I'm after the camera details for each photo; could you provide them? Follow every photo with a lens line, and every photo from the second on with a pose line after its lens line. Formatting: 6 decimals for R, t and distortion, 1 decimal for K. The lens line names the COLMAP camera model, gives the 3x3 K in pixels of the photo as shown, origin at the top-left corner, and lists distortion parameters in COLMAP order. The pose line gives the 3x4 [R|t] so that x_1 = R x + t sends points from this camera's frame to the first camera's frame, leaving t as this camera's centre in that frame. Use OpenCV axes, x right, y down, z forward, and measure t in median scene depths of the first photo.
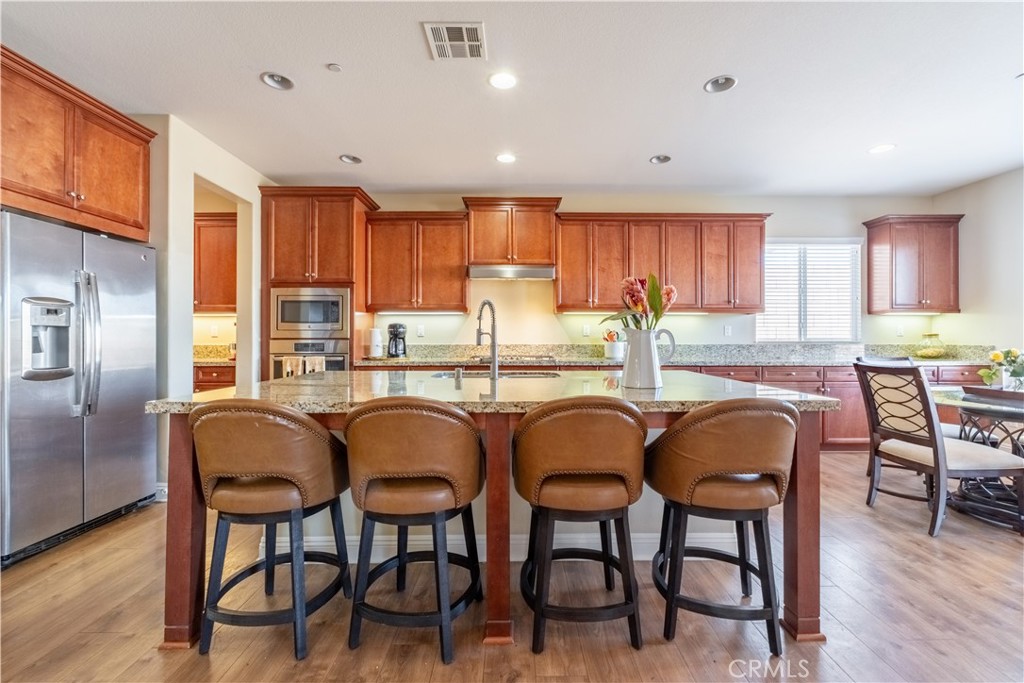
lens RADIAL K [[427.4, 0, 522.9], [0, 427.4, 338.7], [0, 0, 1]] dist [-0.000870, -0.000061]
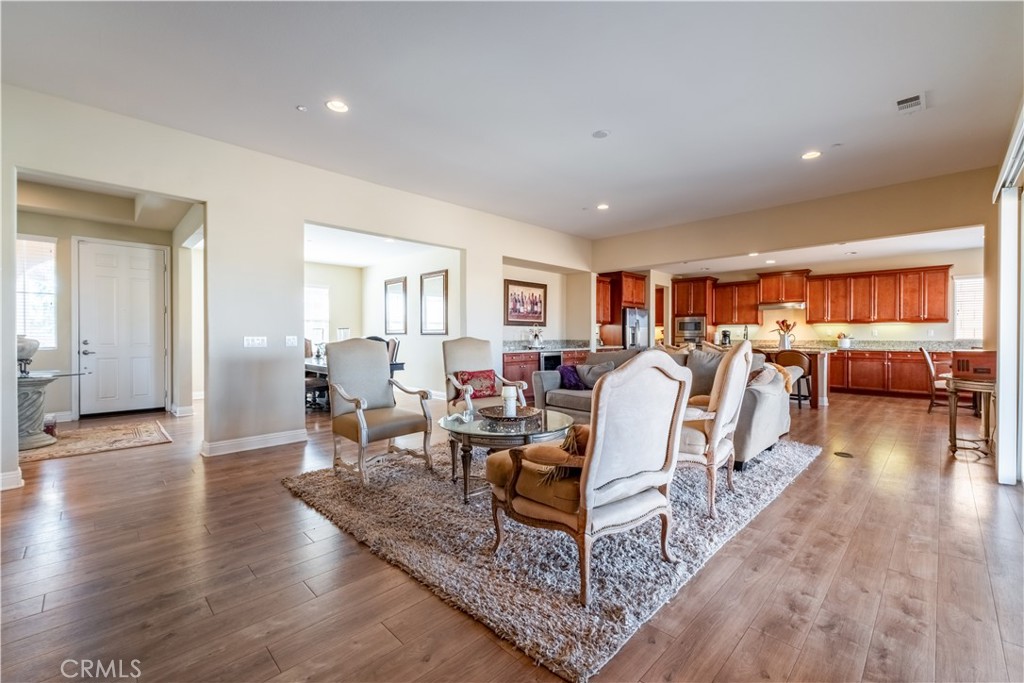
lens RADIAL K [[427.4, 0, 522.9], [0, 427.4, 338.7], [0, 0, 1]] dist [-0.000870, -0.000061]
pose [[0.696889, 0.005073, -0.717161, 0.606378], [-0.004919, 0.999985, 0.002294, 0.009801], [0.717162, 0.001929, 0.696904, -1.417001]]
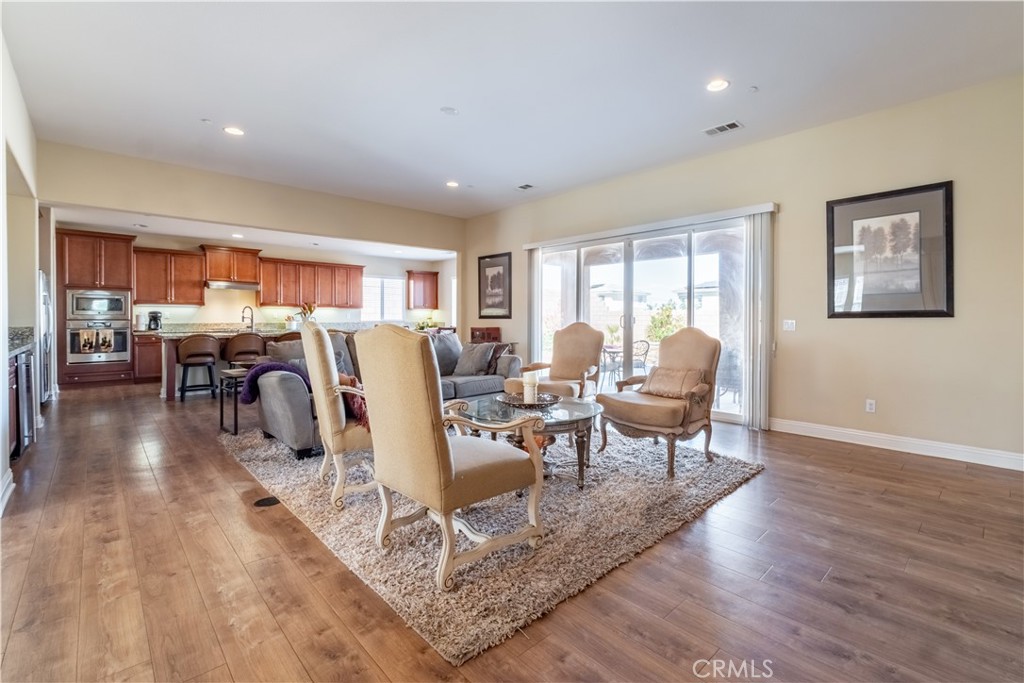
lens RADIAL K [[461.4, 0, 543.4], [0, 461.4, 326.1], [0, 0, 1]] dist [-0.000322, -0.000408]
pose [[0.725684, -0.010141, 0.687954, -0.447120], [0.002775, 0.999926, 0.011813, 0.007997], [-0.688023, -0.006663, 0.725658, -1.489949]]
